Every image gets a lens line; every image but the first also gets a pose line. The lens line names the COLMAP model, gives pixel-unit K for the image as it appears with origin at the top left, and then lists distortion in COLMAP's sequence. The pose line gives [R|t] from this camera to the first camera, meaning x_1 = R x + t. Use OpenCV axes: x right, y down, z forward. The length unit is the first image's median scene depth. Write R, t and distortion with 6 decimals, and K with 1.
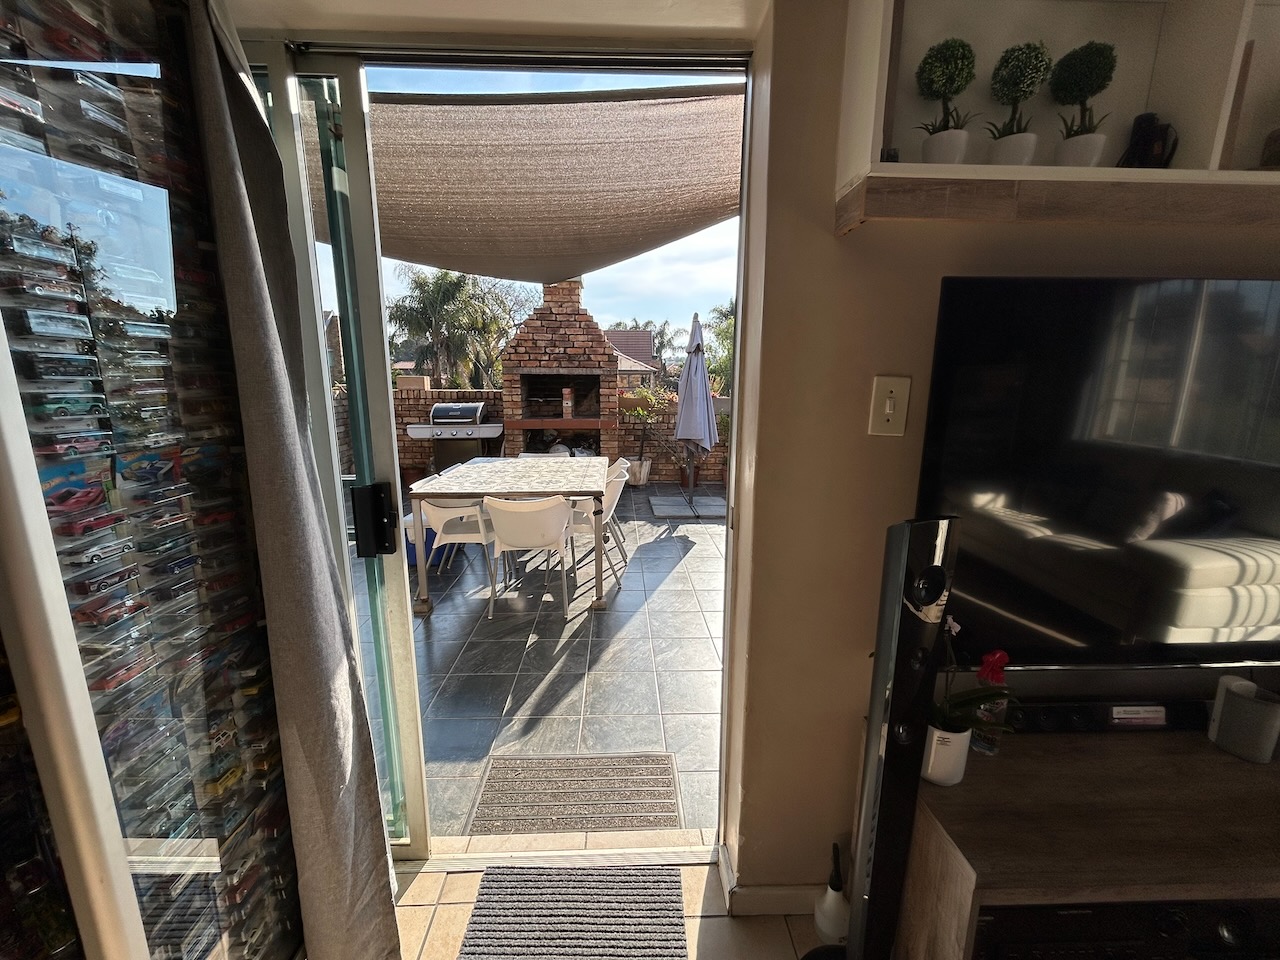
lens RADIAL K [[513.8, 0, 639.0], [0, 513.8, 483.0], [0, 0, 1]] dist [-0.004830, 0.001337]
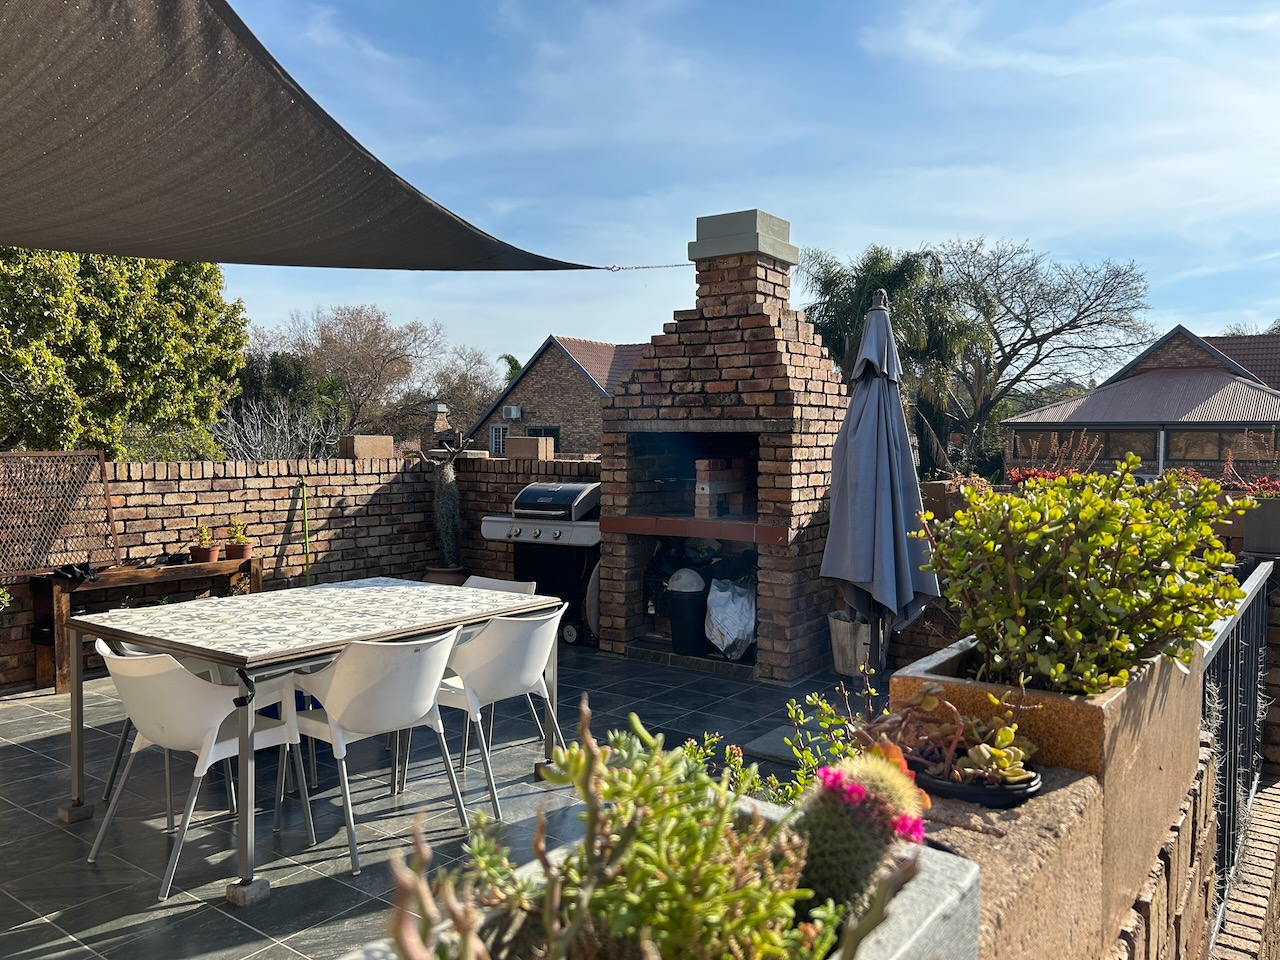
lens RADIAL K [[960.2, 0, 632.0], [0, 960.2, 487.9], [0, 0, 1]] dist [0.046891, -0.024372]
pose [[0.783152, 0.028993, -0.621154, 0.523287], [-0.123720, 0.986207, -0.109954, -0.058662], [0.609398, 0.162960, 0.775937, 0.303495]]
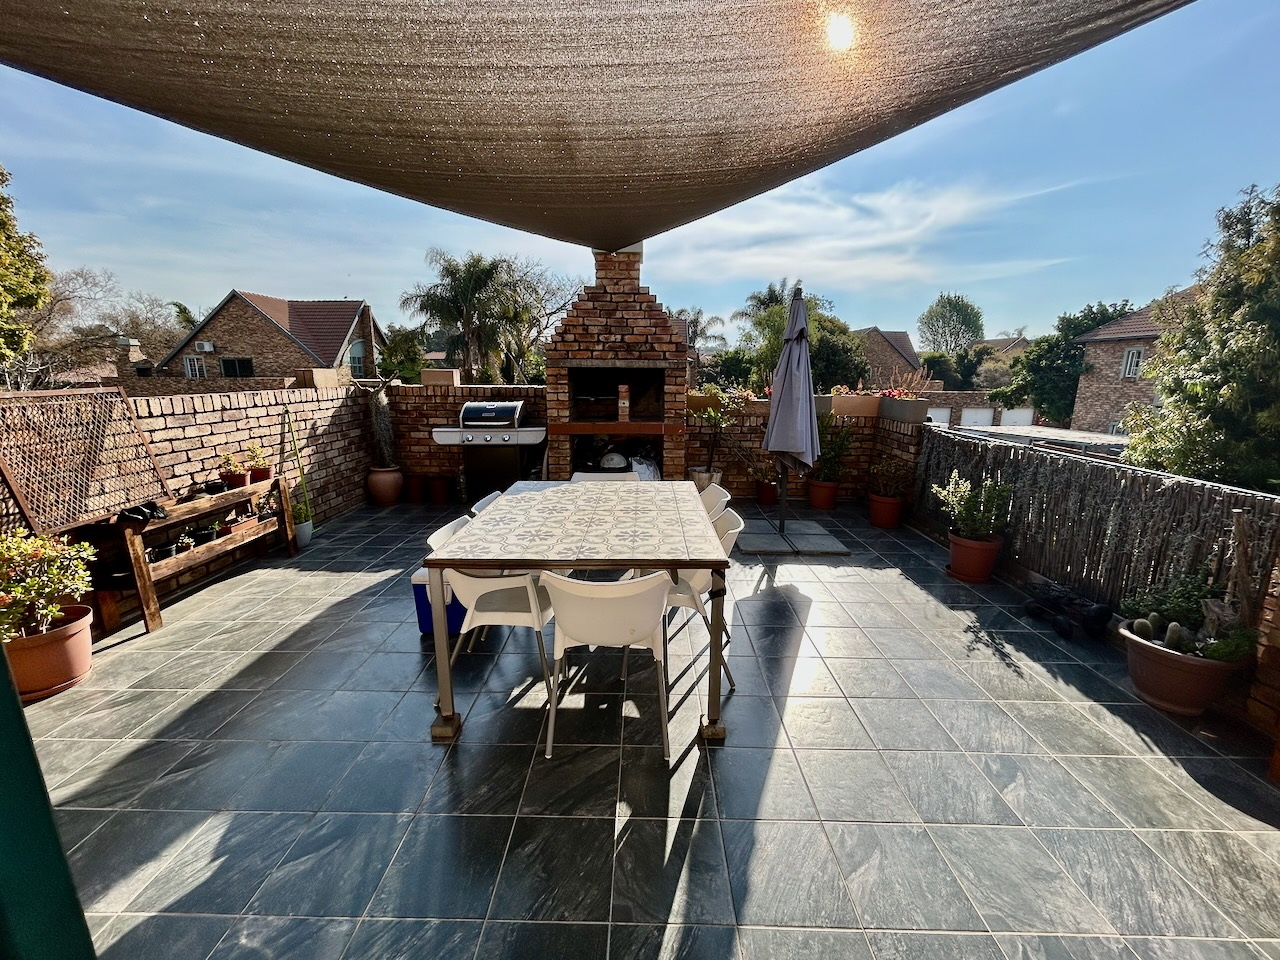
lens RADIAL K [[513.8, 0, 637.9], [0, 513.8, 484.8], [0, 0, 1]] dist [-0.004830, 0.001337]
pose [[0.998433, 0.012624, -0.054511, -0.095453], [-0.011443, 0.999694, 0.021929, -0.058251], [0.054771, -0.021270, 0.998272, 0.242968]]
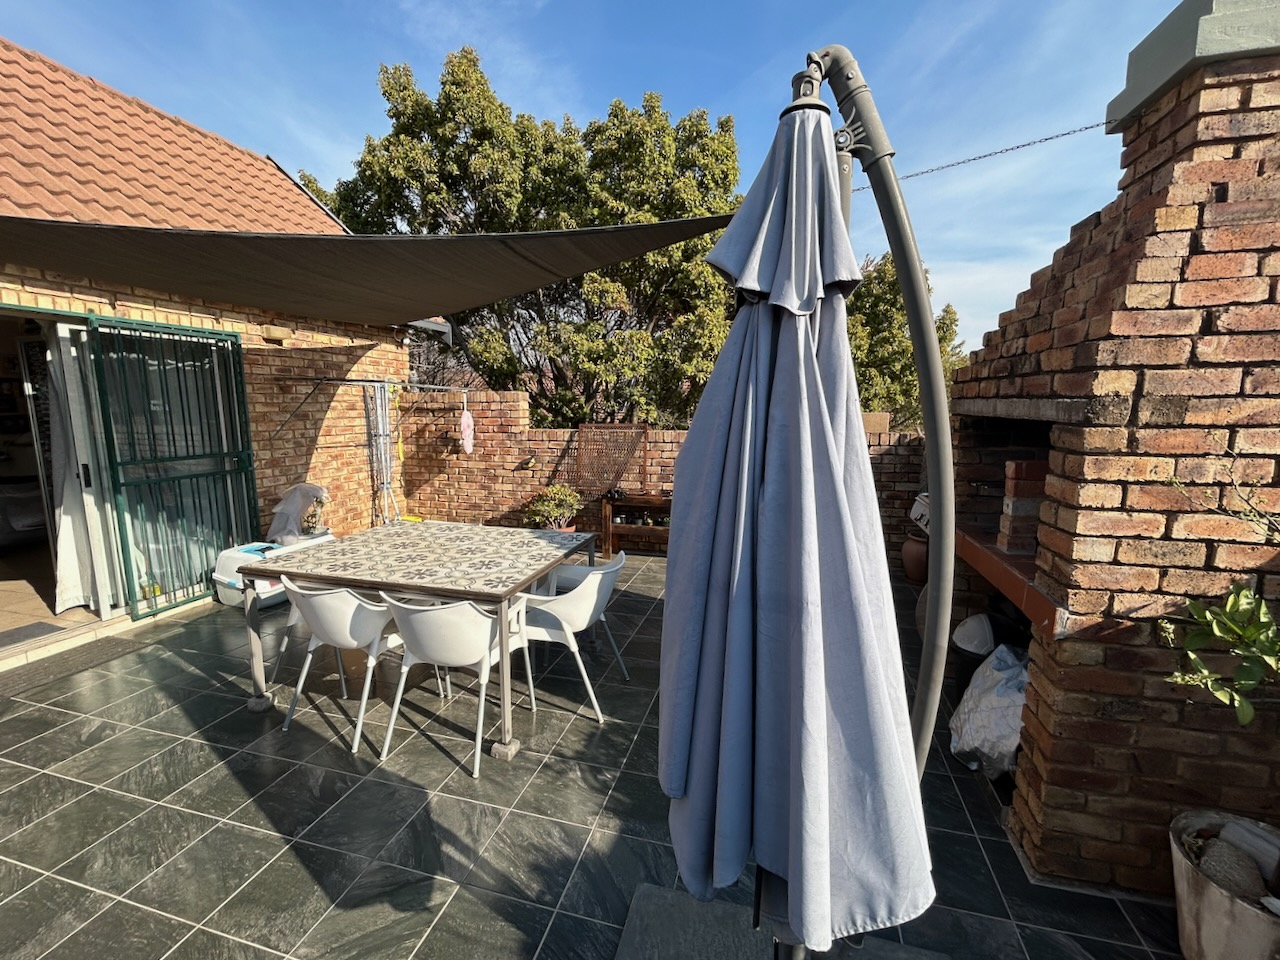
lens RADIAL K [[546.0, 0, 635.5], [0, 546.0, 478.7], [0, 0, 1]] dist [-0.000032, 0.000570]
pose [[-0.311020, 0.124343, -0.942234, 0.347323], [-0.184365, 0.964679, 0.188161, -0.258850], [0.932350, 0.232237, -0.277110, 1.166792]]
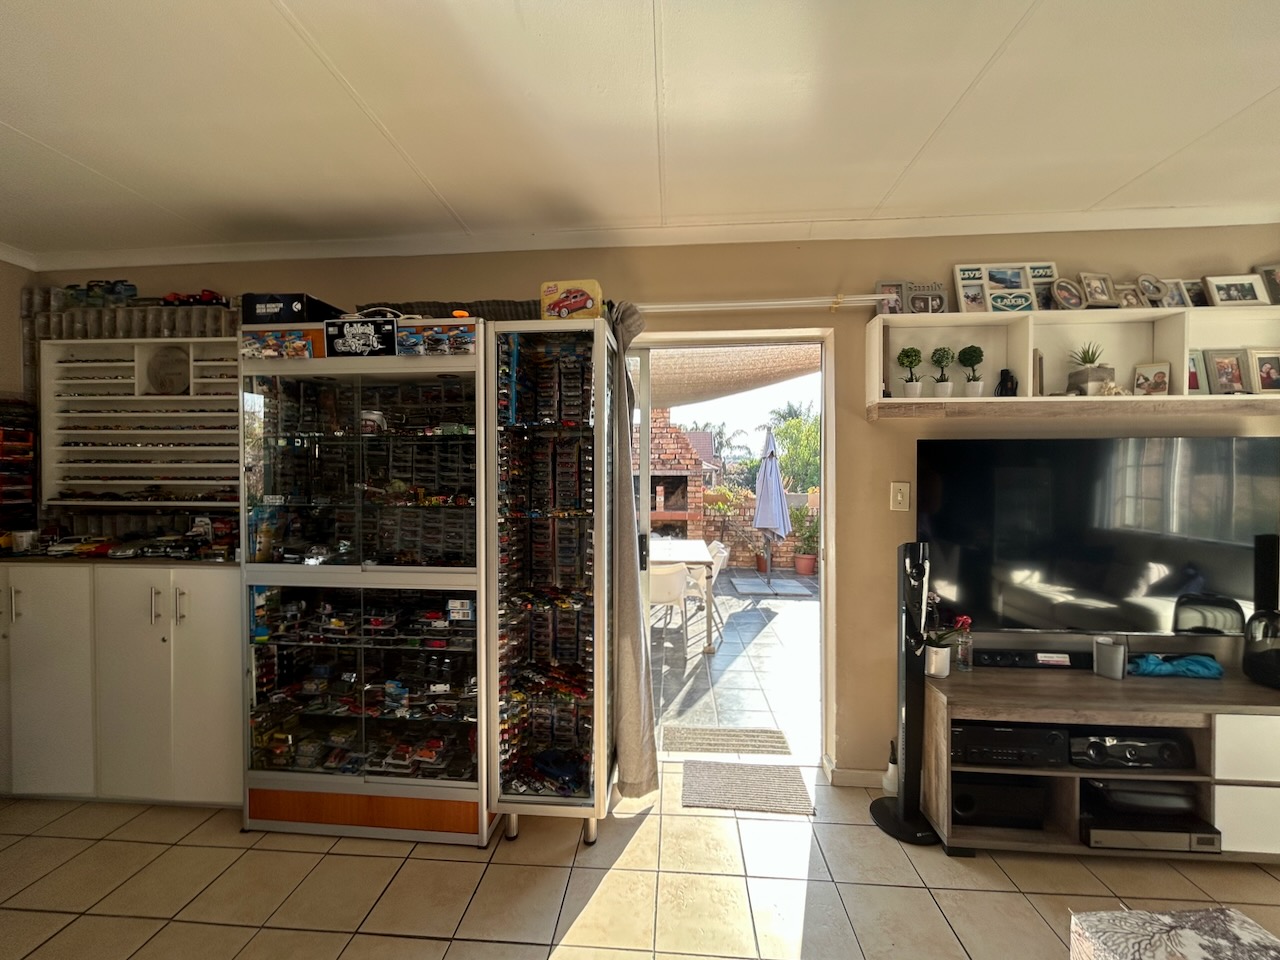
lens RADIAL K [[513.8, 0, 634.8], [0, 513.8, 479.3], [0, 0, 1]] dist [-0.004830, 0.001337]
pose [[0.992892, -0.004171, -0.118947, -0.073683], [-0.018936, 0.981119, -0.192476, 0.044929], [0.117504, 0.193361, 0.974066, -0.257711]]
